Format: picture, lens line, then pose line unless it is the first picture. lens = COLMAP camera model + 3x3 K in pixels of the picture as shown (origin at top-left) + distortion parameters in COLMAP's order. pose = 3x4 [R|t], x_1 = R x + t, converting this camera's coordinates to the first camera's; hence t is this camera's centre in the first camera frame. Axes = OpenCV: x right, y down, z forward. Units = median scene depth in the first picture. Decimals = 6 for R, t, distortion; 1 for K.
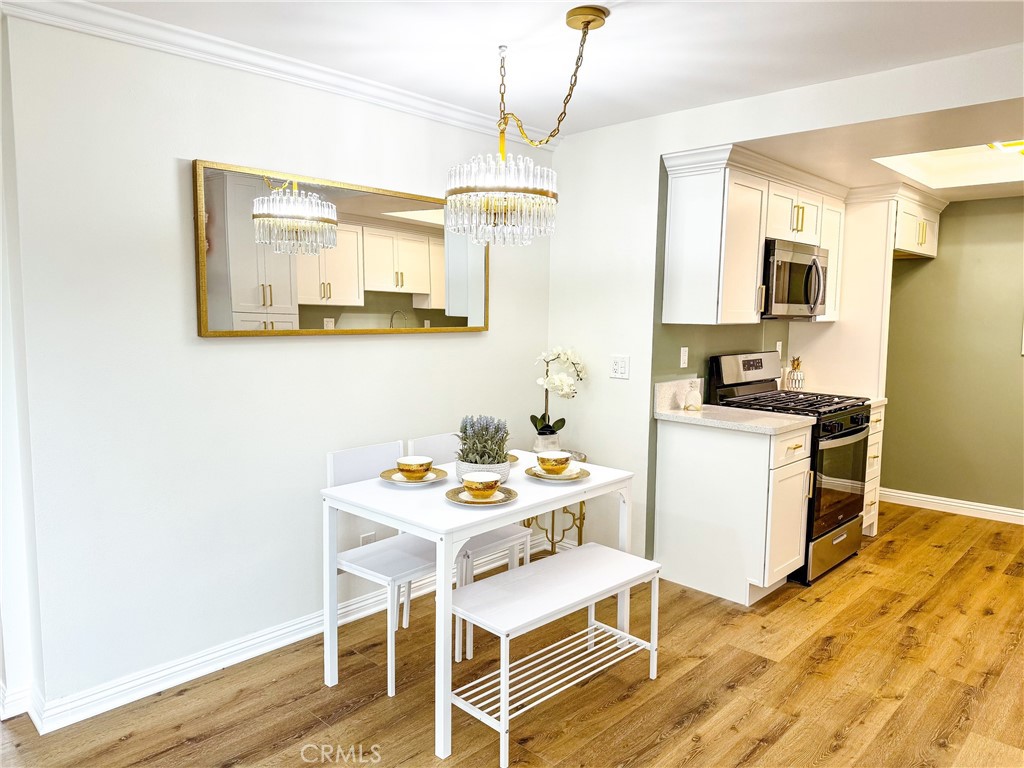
lens RADIAL K [[717.9, 0, 519.8], [0, 717.9, 383.8], [0, 0, 1]] dist [0.037254, -0.032823]
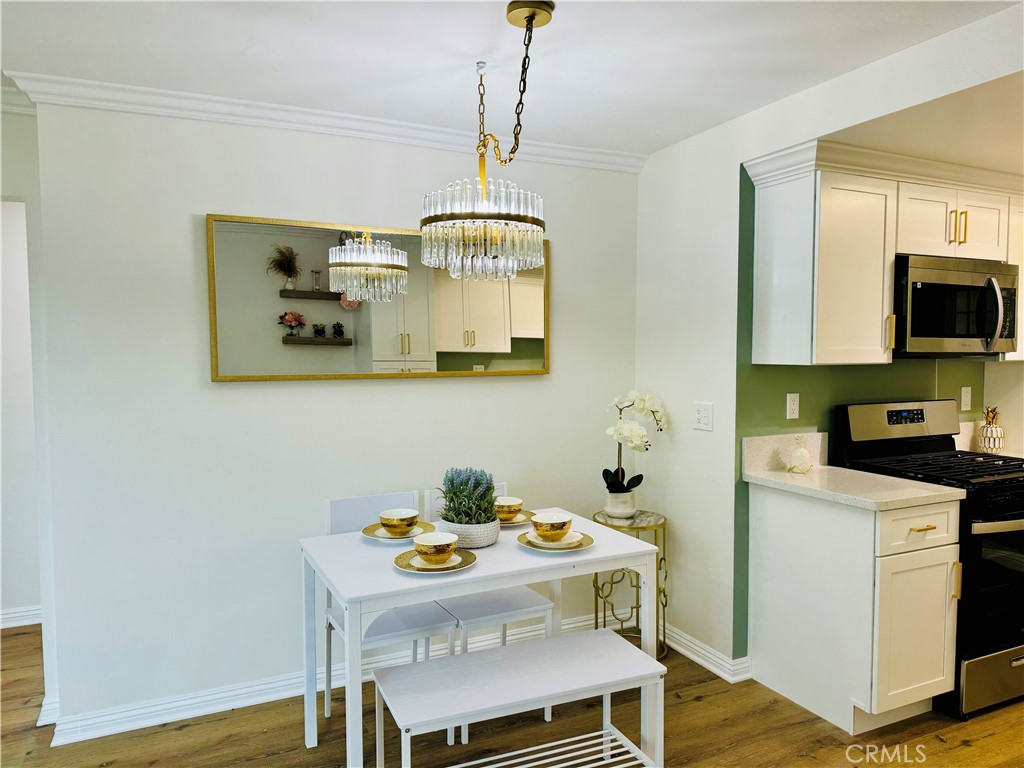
lens RADIAL K [[717.9, 0, 508.2], [0, 717.9, 392.1], [0, 0, 1]] dist [0.037254, -0.032823]
pose [[0.930917, 0.001795, -0.365226, 0.250158], [-0.021521, 0.998520, -0.049946, -0.005982], [0.364595, 0.054355, 0.929578, 0.137675]]
